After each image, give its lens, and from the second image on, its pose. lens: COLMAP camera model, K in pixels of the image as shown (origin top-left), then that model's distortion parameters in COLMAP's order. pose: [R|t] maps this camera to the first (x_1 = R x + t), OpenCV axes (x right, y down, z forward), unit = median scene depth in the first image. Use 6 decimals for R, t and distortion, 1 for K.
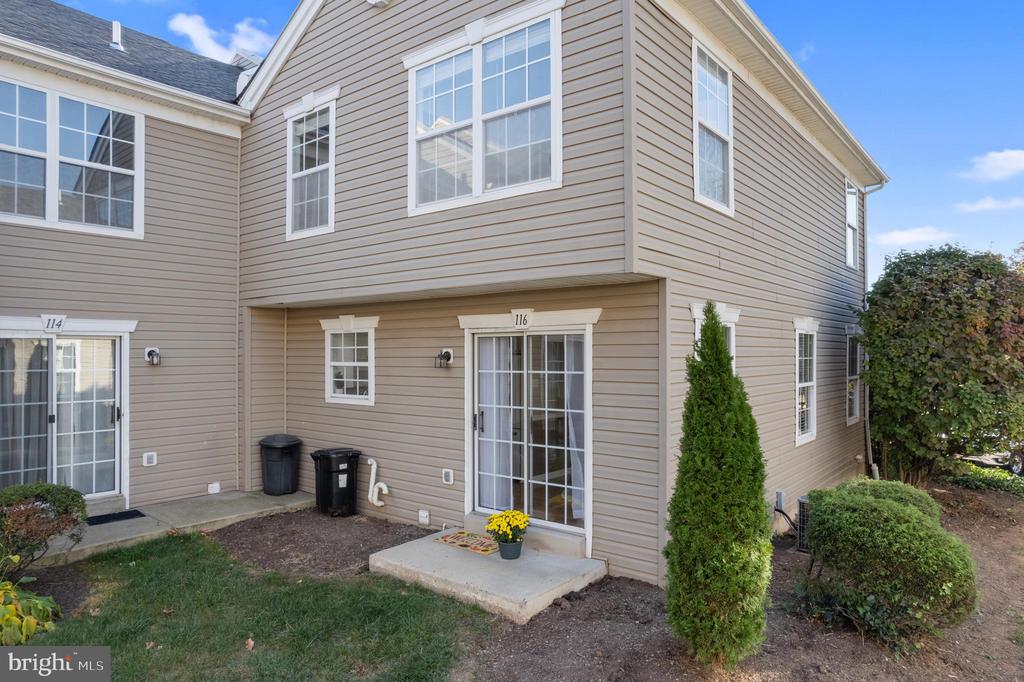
lens RADIAL K [[652.7, 0, 503.8], [0, 652.7, 346.1], [0, 0, 1]] dist [-0.005324, -0.000699]
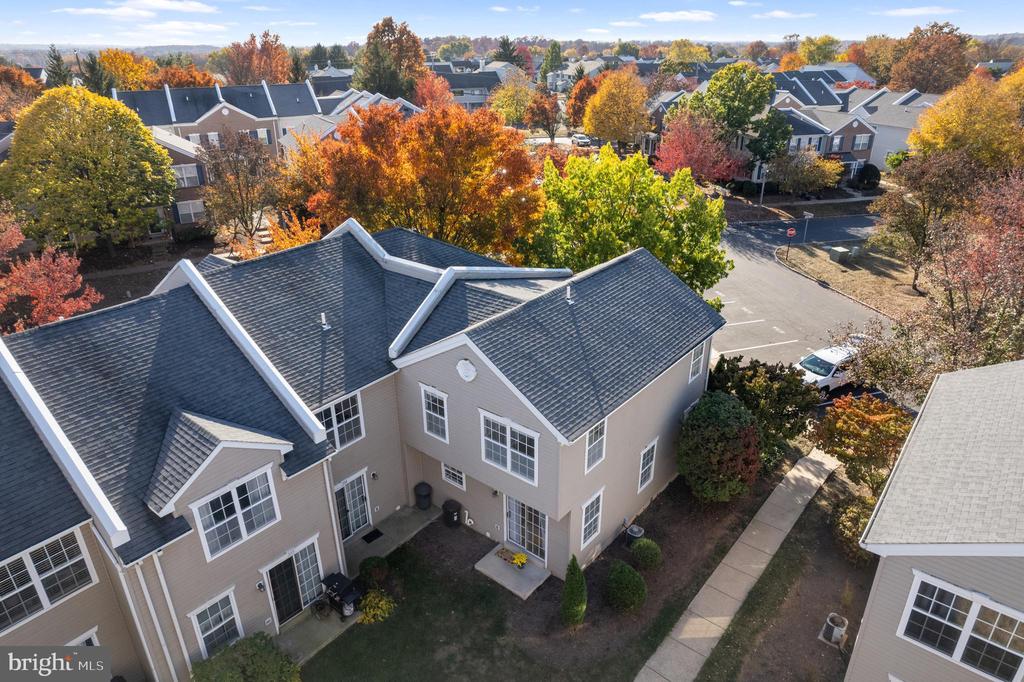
lens RADIAL K [[652.7, 0, 517.5], [0, 652.7, 337.1], [0, 0, 1]] dist [-0.005324, -0.000699]
pose [[0.999845, -0.014513, 0.010015, -0.016664], [0.008863, 0.904663, 0.426036, -1.549669], [-0.015243, -0.425881, 0.904651, -1.041657]]
